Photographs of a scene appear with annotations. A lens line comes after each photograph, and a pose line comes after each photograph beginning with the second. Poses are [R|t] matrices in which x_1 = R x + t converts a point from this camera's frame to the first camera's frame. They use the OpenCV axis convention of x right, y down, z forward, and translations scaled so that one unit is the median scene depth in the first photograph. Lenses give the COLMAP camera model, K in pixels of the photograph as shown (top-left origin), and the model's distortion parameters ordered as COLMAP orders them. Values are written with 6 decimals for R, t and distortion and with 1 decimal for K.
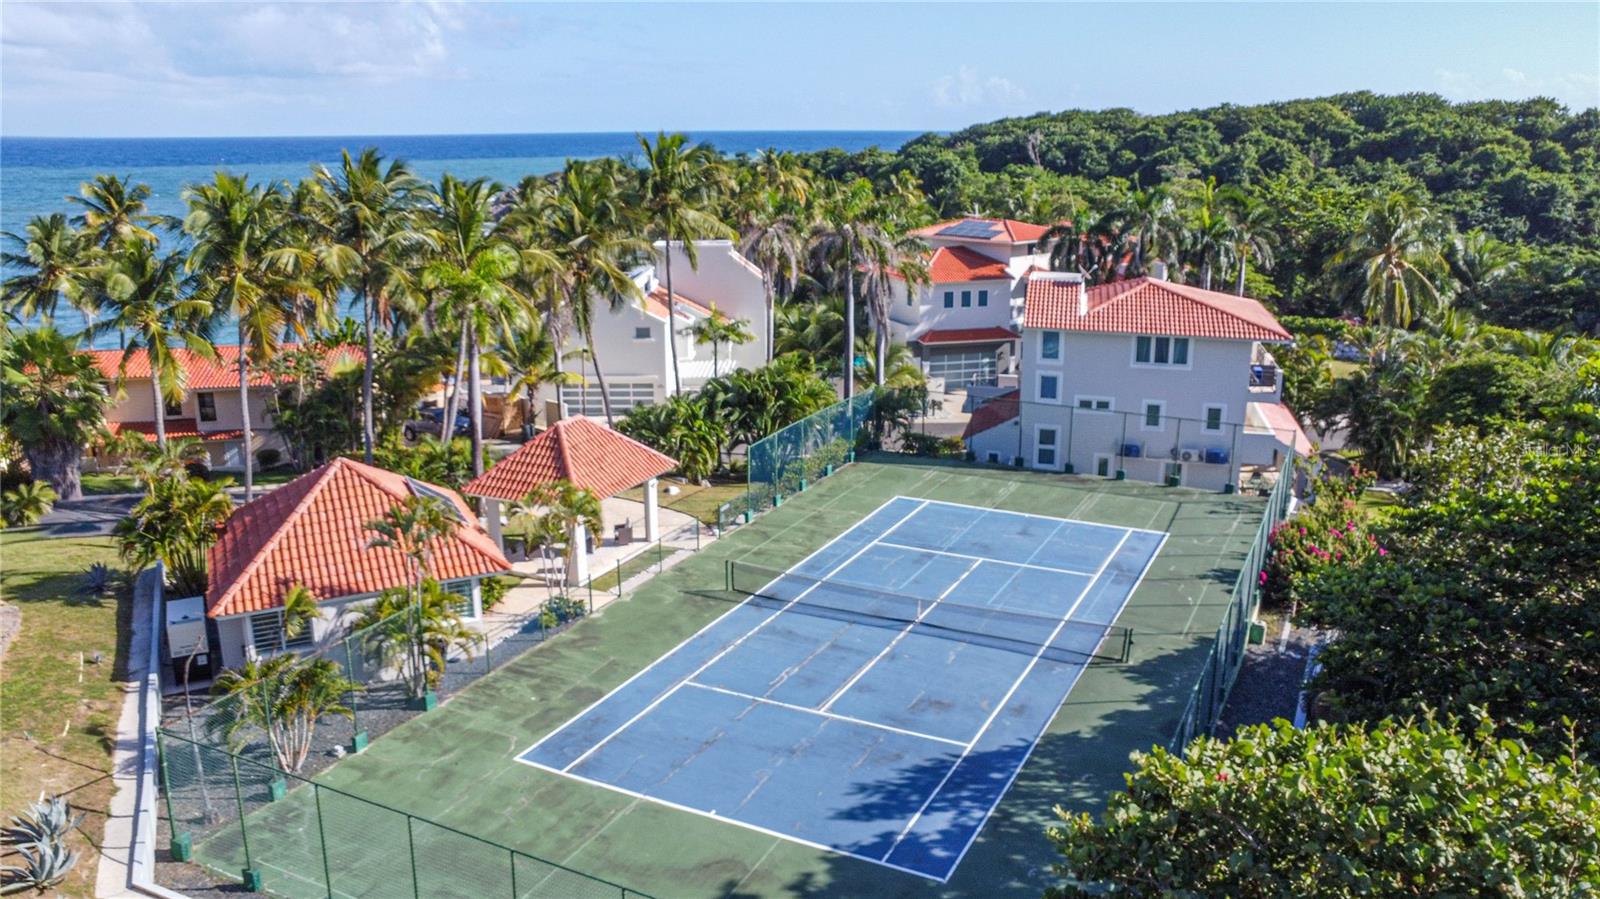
lens RADIAL K [[1193.0, 0, 800.0], [0, 1193.0, 449.5], [0, 0, 1]] dist [-0.119645, 0.146533]
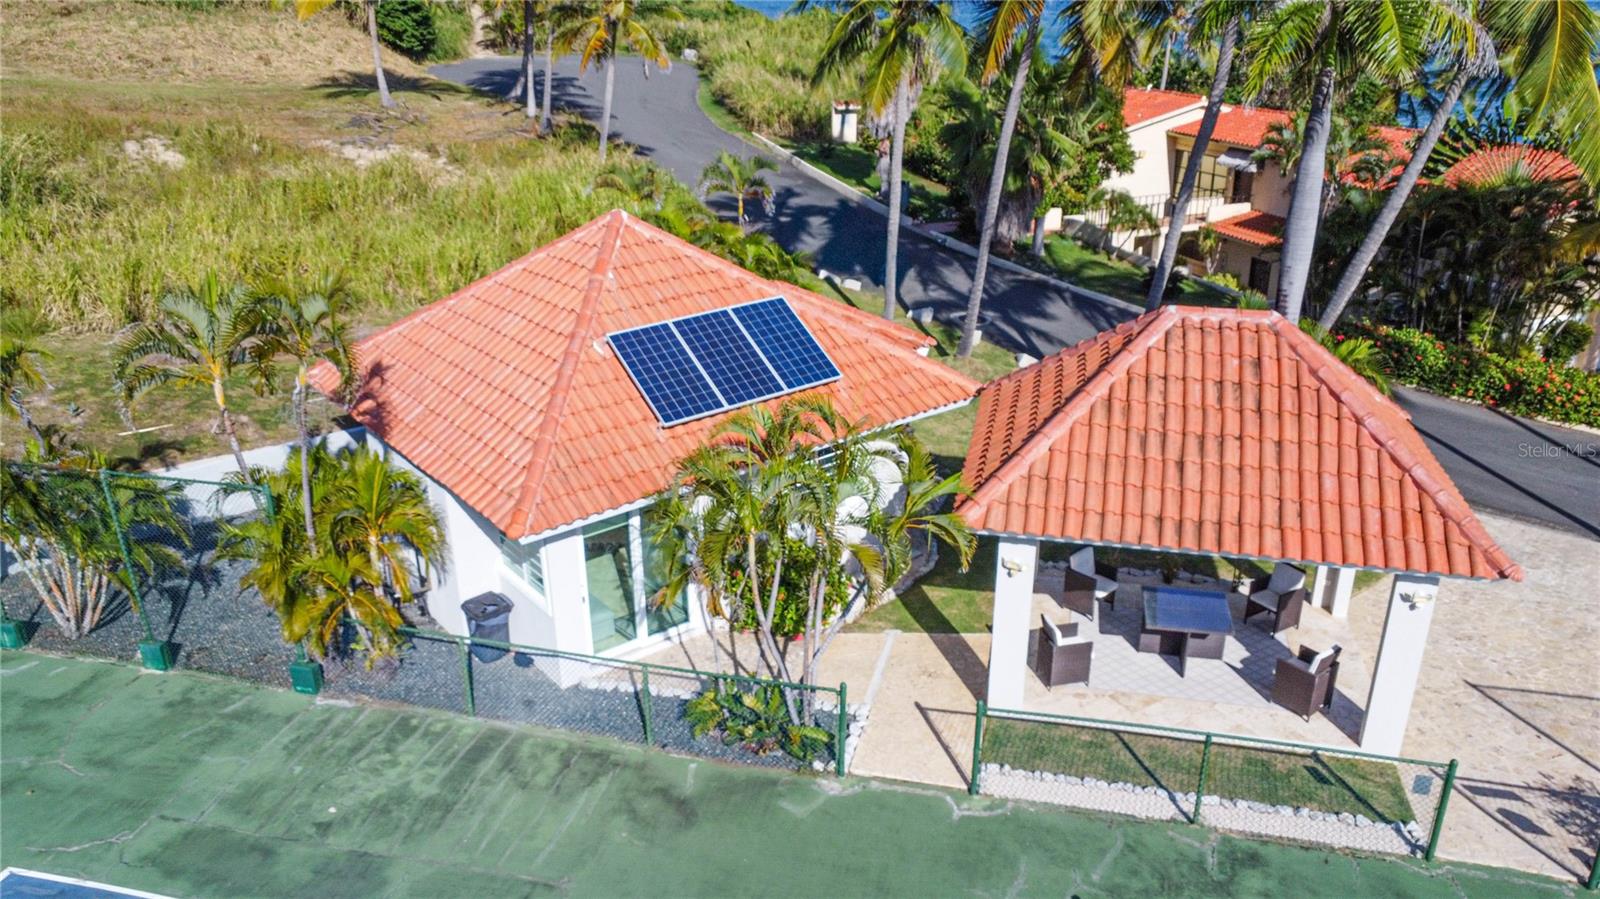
lens RADIAL K [[1193.0, 0, 800.0], [0, 1193.0, 449.5], [0, 0, 1]] dist [-0.119645, 0.146533]
pose [[0.219463, 0.360475, -0.906584, 0.053764], [-0.248717, 0.919207, 0.305285, -0.029436], [0.943385, 0.158484, 0.291388, 0.379597]]
